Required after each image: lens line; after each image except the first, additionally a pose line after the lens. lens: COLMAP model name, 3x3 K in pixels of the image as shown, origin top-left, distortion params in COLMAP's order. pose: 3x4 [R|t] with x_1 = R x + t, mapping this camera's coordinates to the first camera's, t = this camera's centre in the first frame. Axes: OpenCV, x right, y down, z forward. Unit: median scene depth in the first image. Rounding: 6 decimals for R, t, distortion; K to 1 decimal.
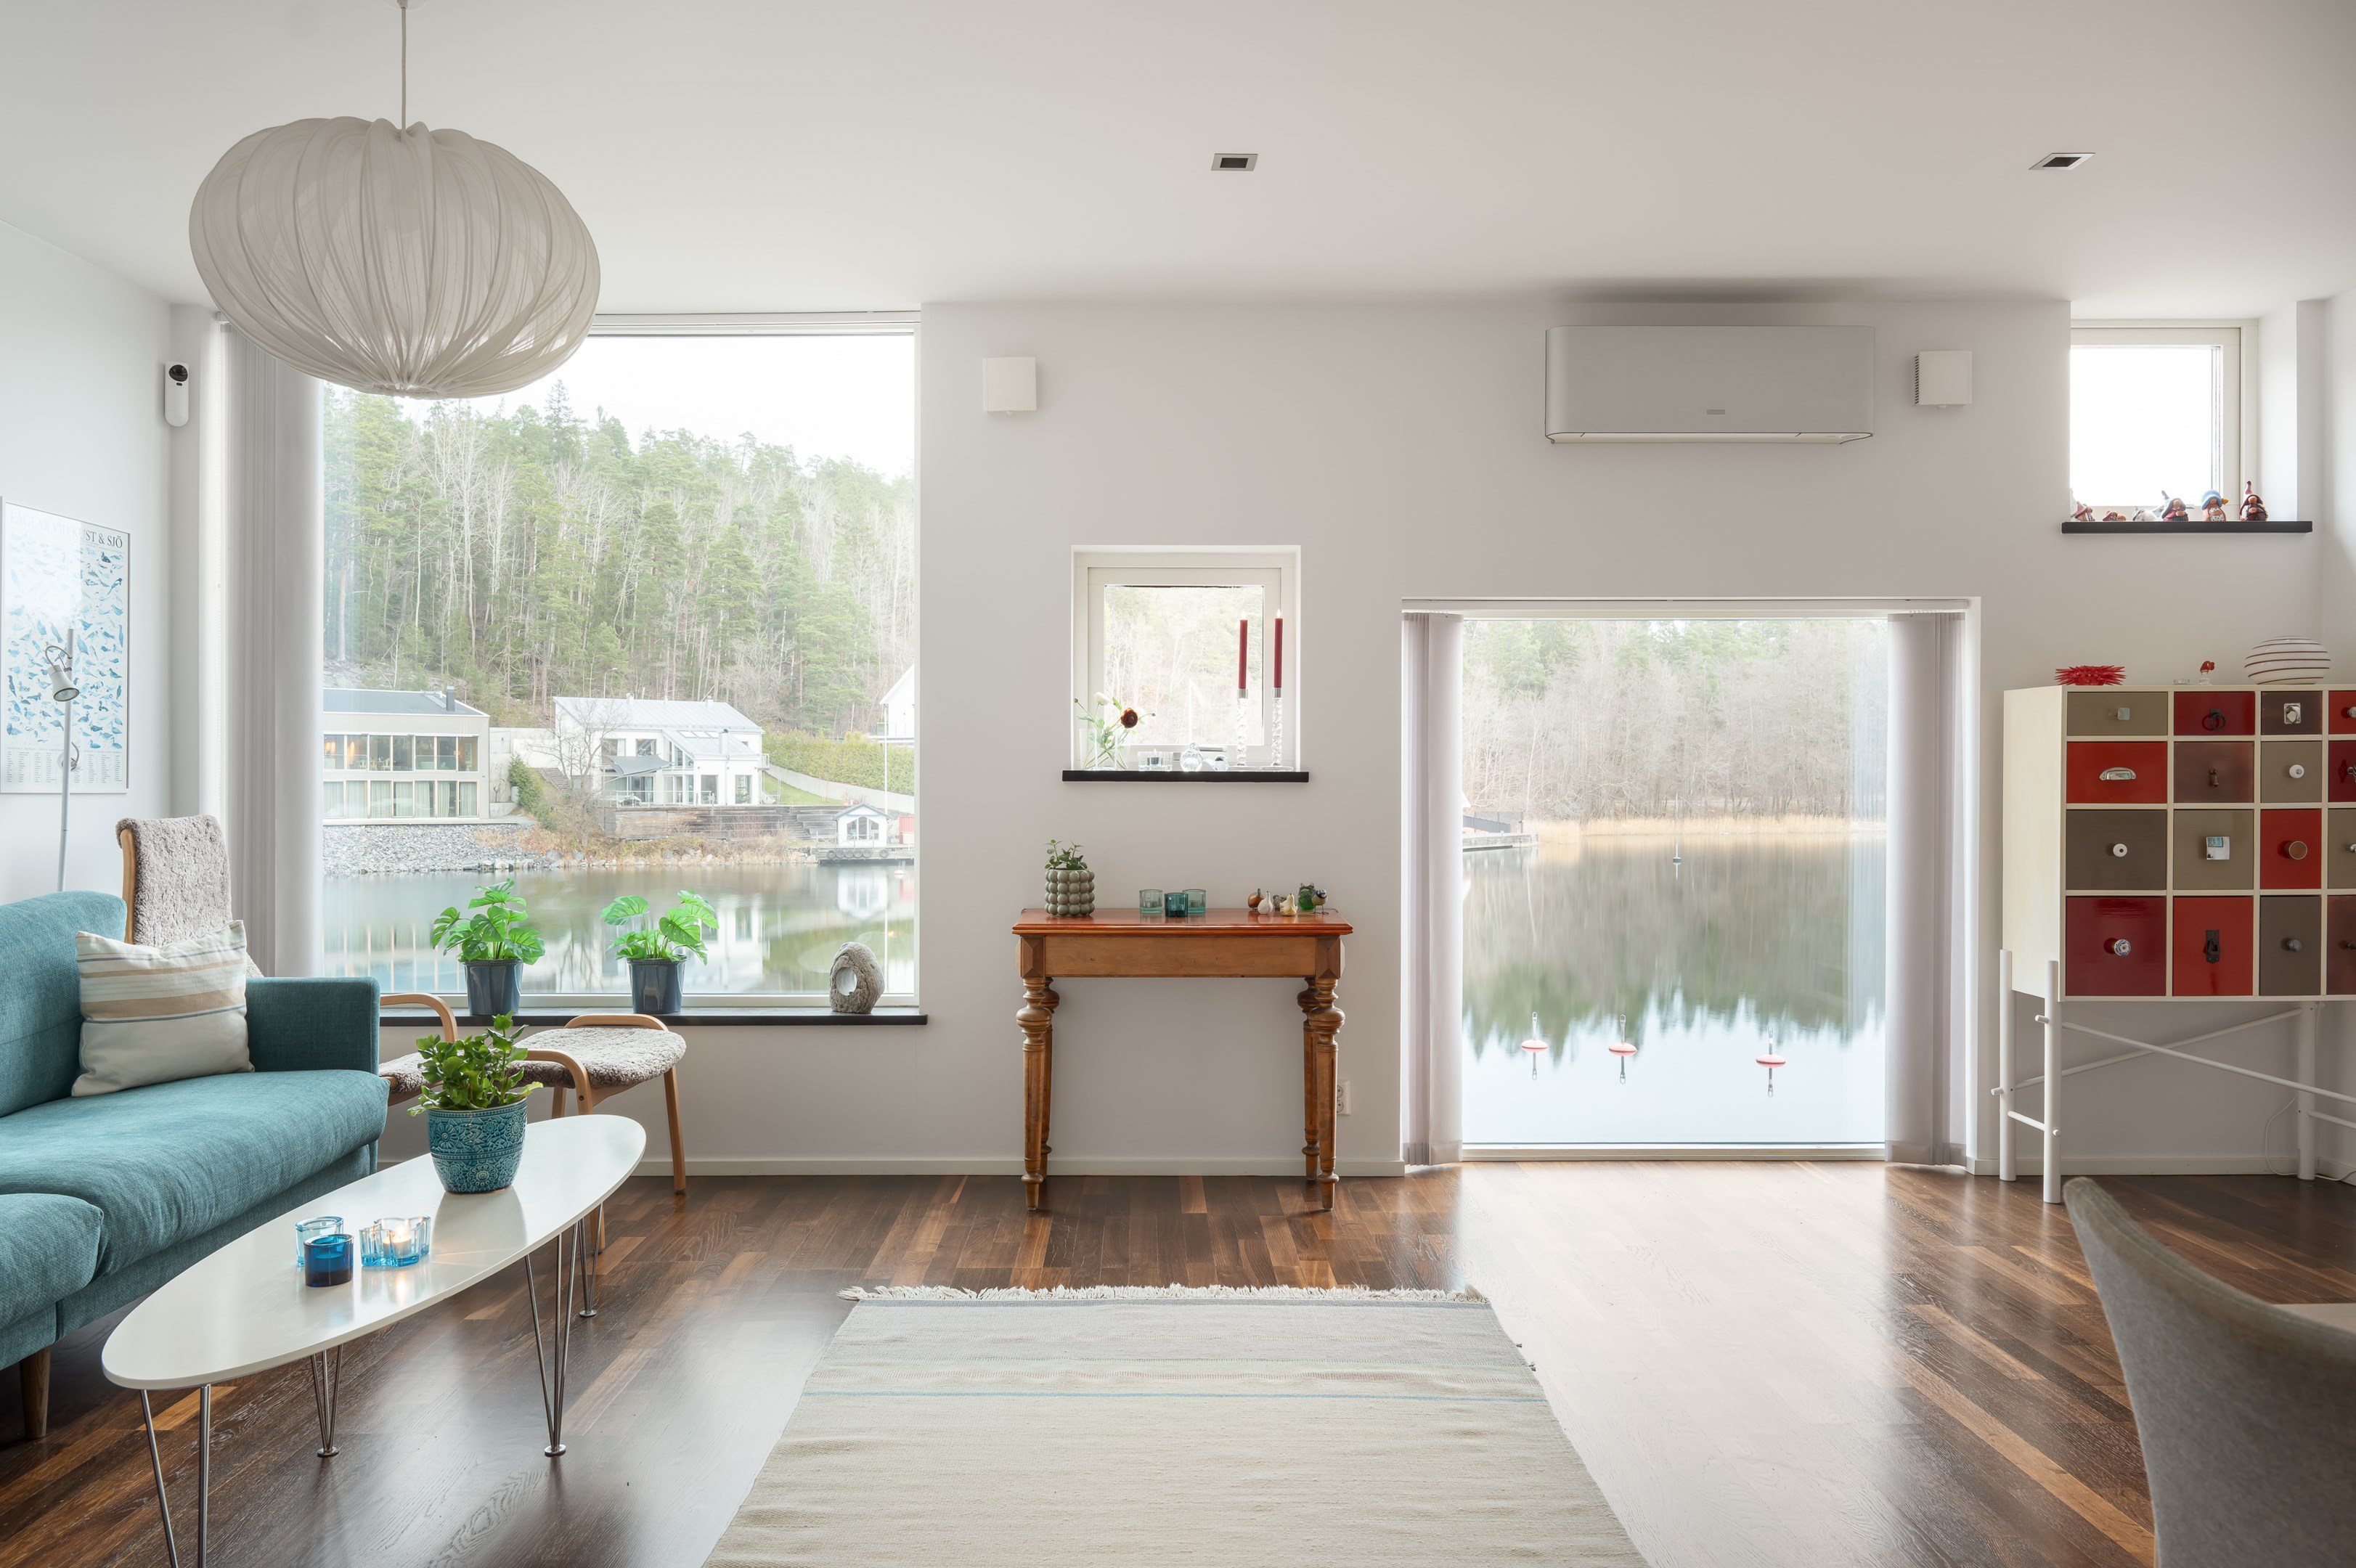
lens RADIAL K [[1623.5, 0, 1178.0], [0, 1623.5, 784.0], [0, 0, 1]] dist [0.004542, -0.020505]
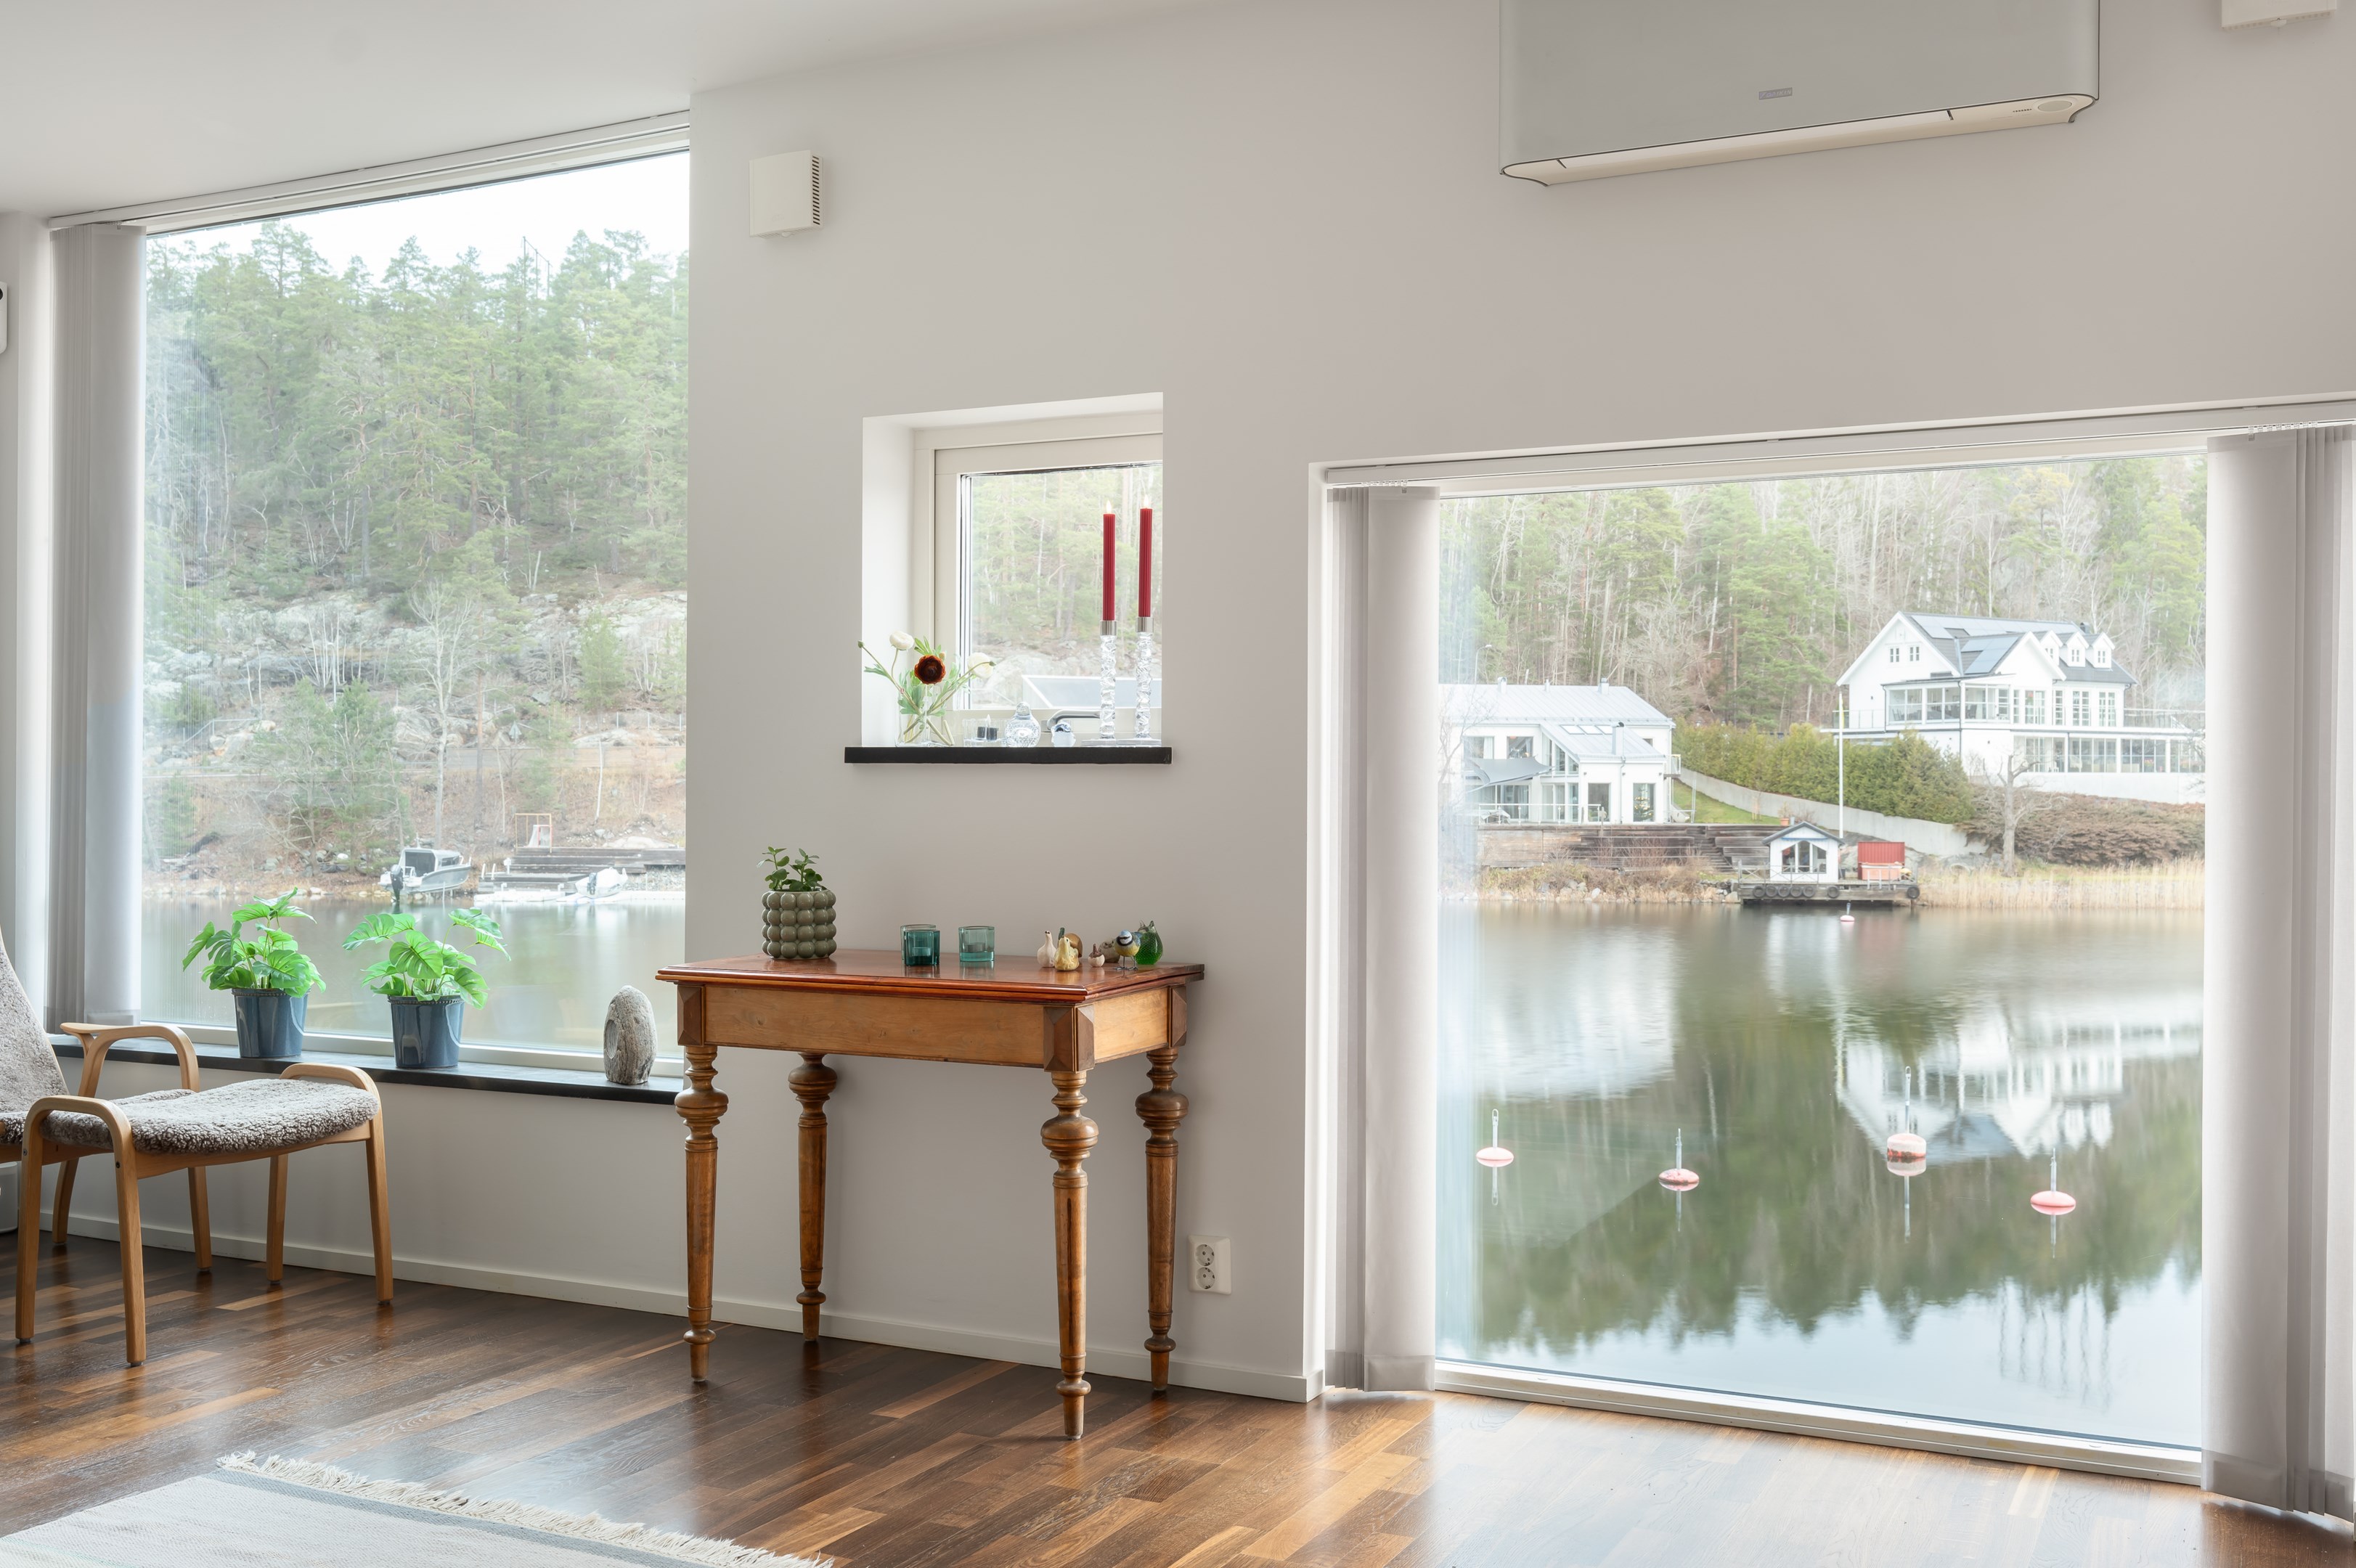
lens RADIAL K [[2209.1, 0, 1206.0], [0, 2209.1, 779.4], [0, 0, 1]] dist [-0.006964, -0.004042]
pose [[0.896589, -0.000796, -0.442863, 0.497454], [-0.002426, 0.999975, -0.006710, 0.011394], [0.442857, 0.007090, 0.896564, 0.241291]]
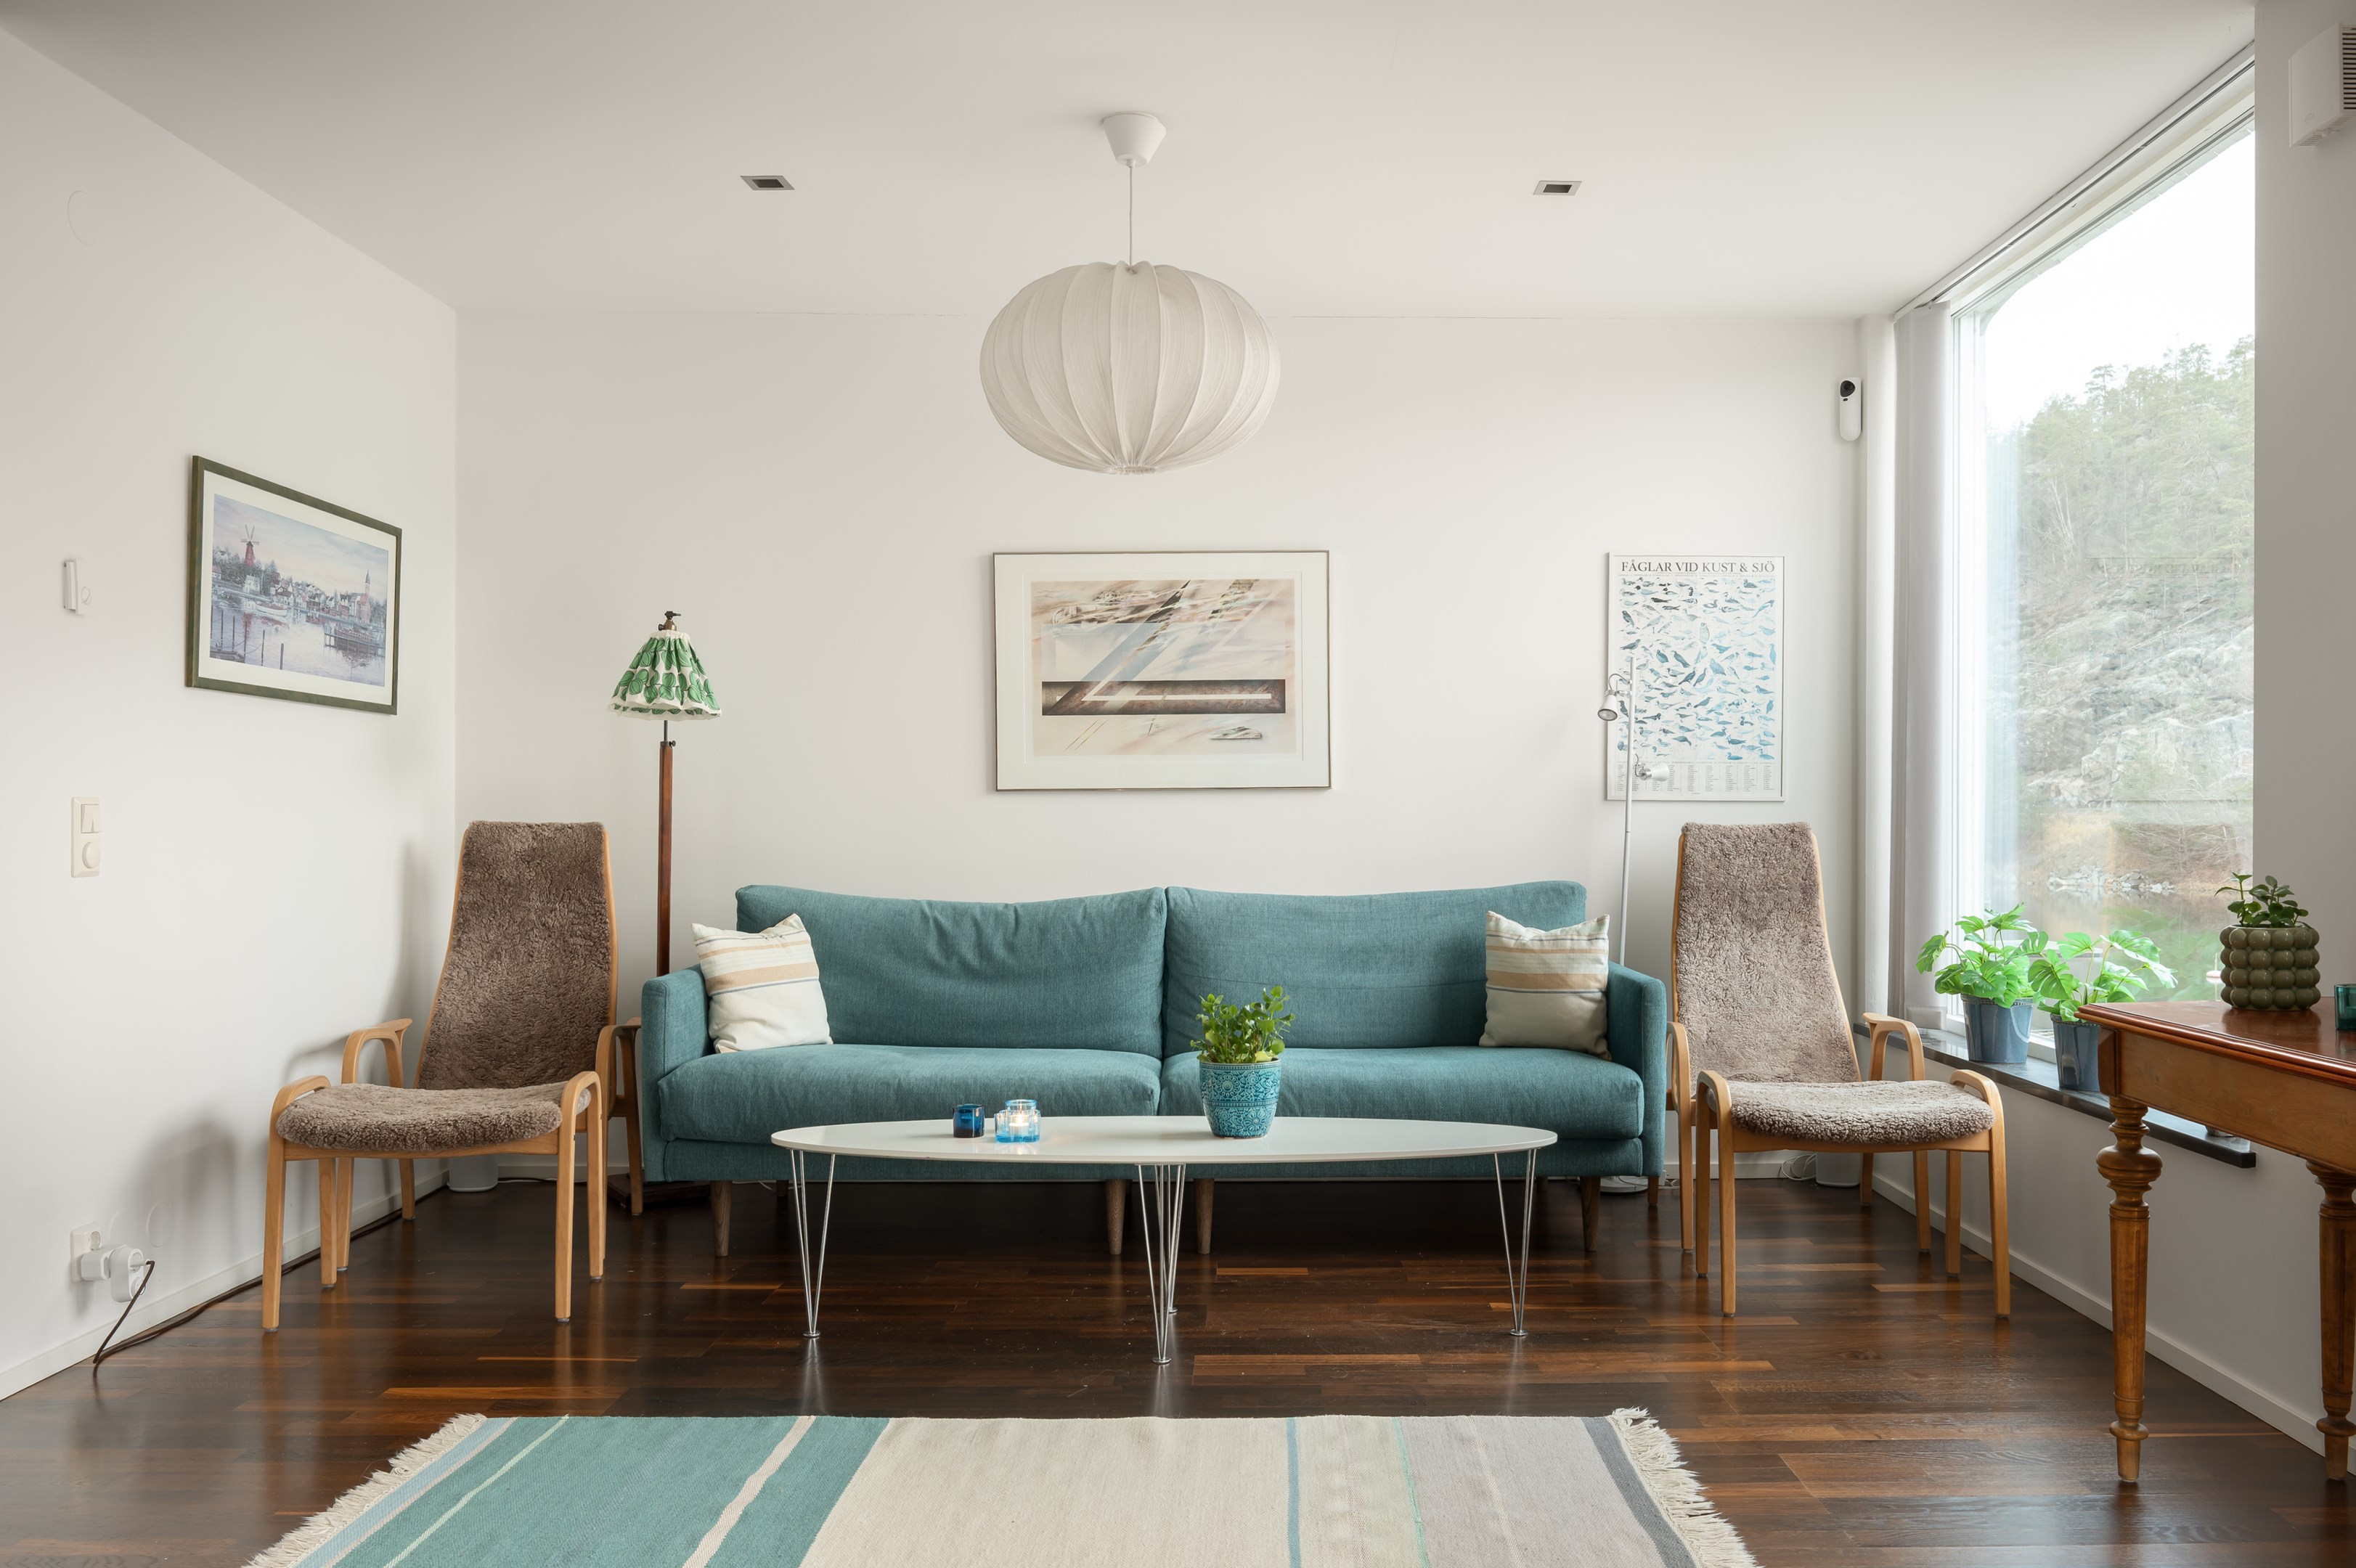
lens RADIAL K [[1883.3, 0, 1273.6], [0, 1883.3, 812.8], [0, 0, 1]] dist [-0.002480, -0.008913]
pose [[0.016084, -0.000445, -0.999871, 0.575776], [-0.000967, 0.999999, -0.000461, 0.014027], [0.999870, 0.000974, 0.016083, 0.641632]]
